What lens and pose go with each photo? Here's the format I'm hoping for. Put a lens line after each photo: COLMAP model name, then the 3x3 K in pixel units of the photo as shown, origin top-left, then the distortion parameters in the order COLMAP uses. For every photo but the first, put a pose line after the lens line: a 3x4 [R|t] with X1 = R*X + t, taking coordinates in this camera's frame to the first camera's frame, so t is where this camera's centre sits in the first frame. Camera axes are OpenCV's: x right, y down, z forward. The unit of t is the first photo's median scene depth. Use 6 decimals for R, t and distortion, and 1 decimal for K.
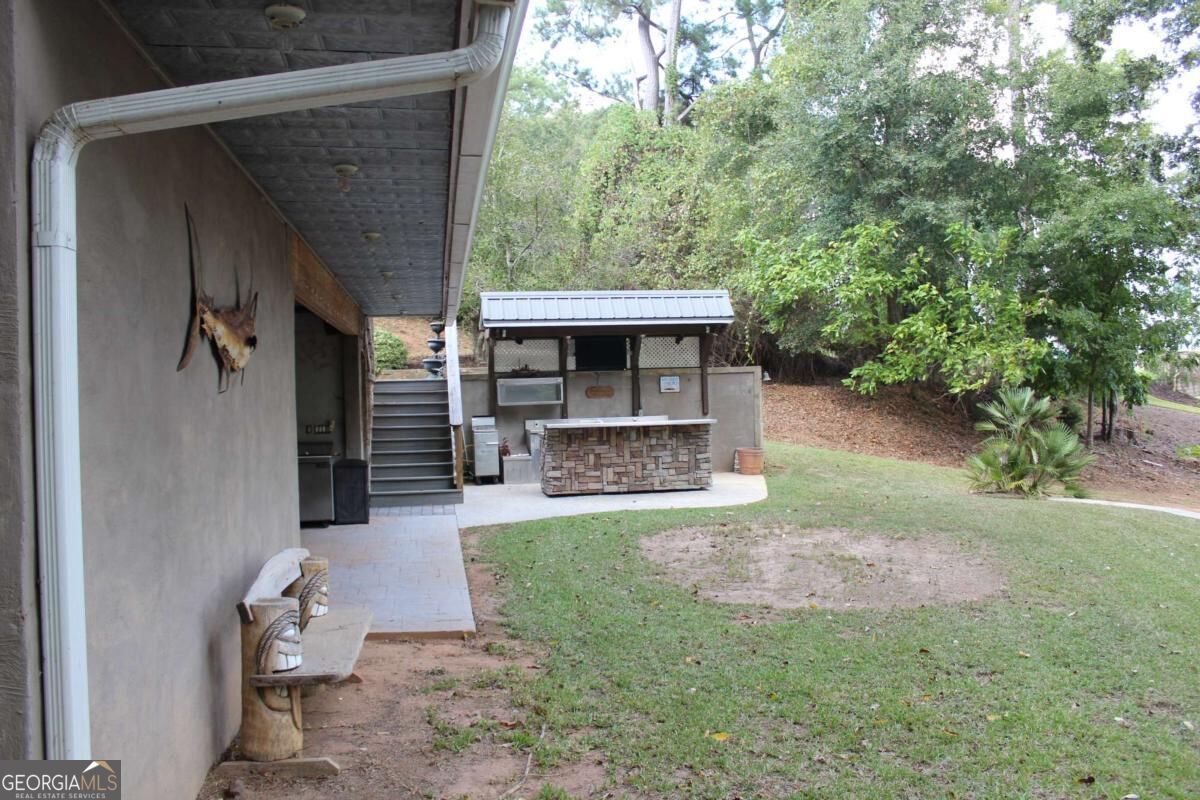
lens RADIAL K [[1000.2, 0, 594.4], [0, 1000.2, 390.0], [0, 0, 1]] dist [-0.172480, 0.167914]
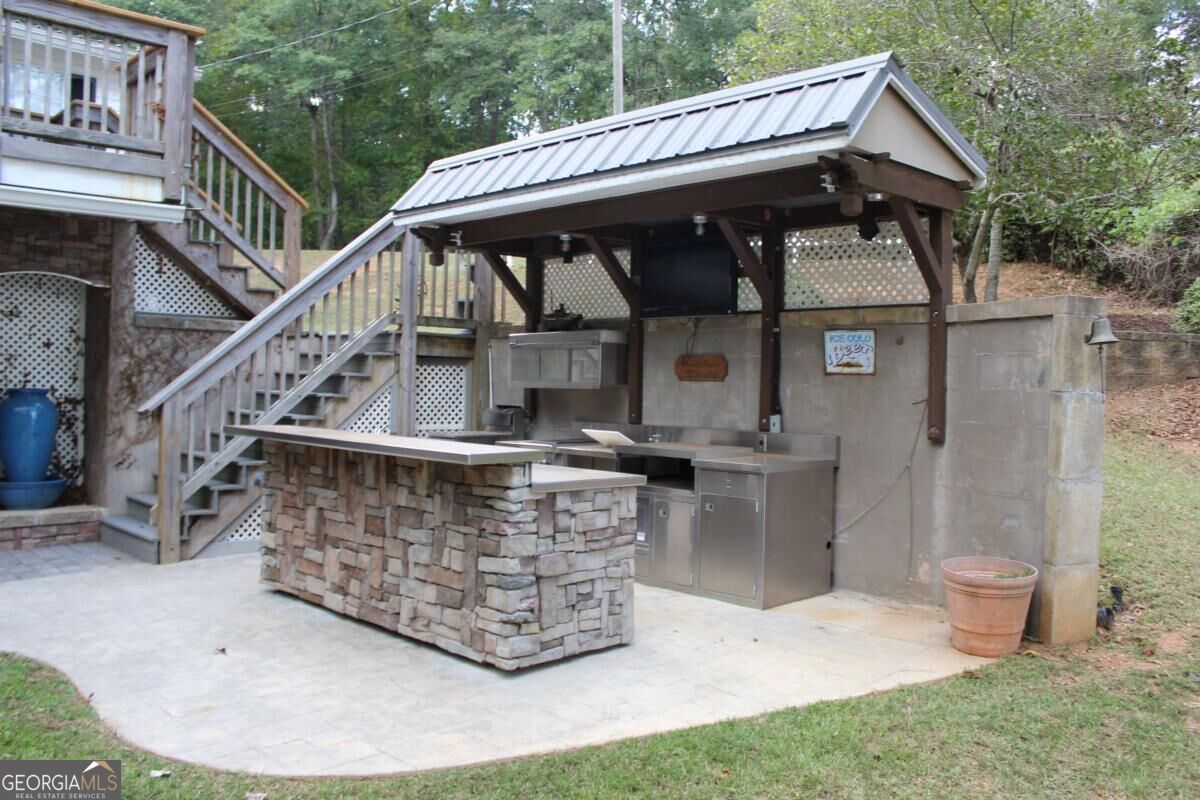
lens RADIAL K [[1000.2, 0, 594.4], [0, 1000.2, 390.0], [0, 0, 1]] dist [-0.172480, 0.167914]
pose [[0.564542, 0.045126, -0.824170, 0.383044], [-0.034006, 0.998928, 0.031402, -0.000085], [0.824704, 0.010299, 0.565472, 0.848792]]
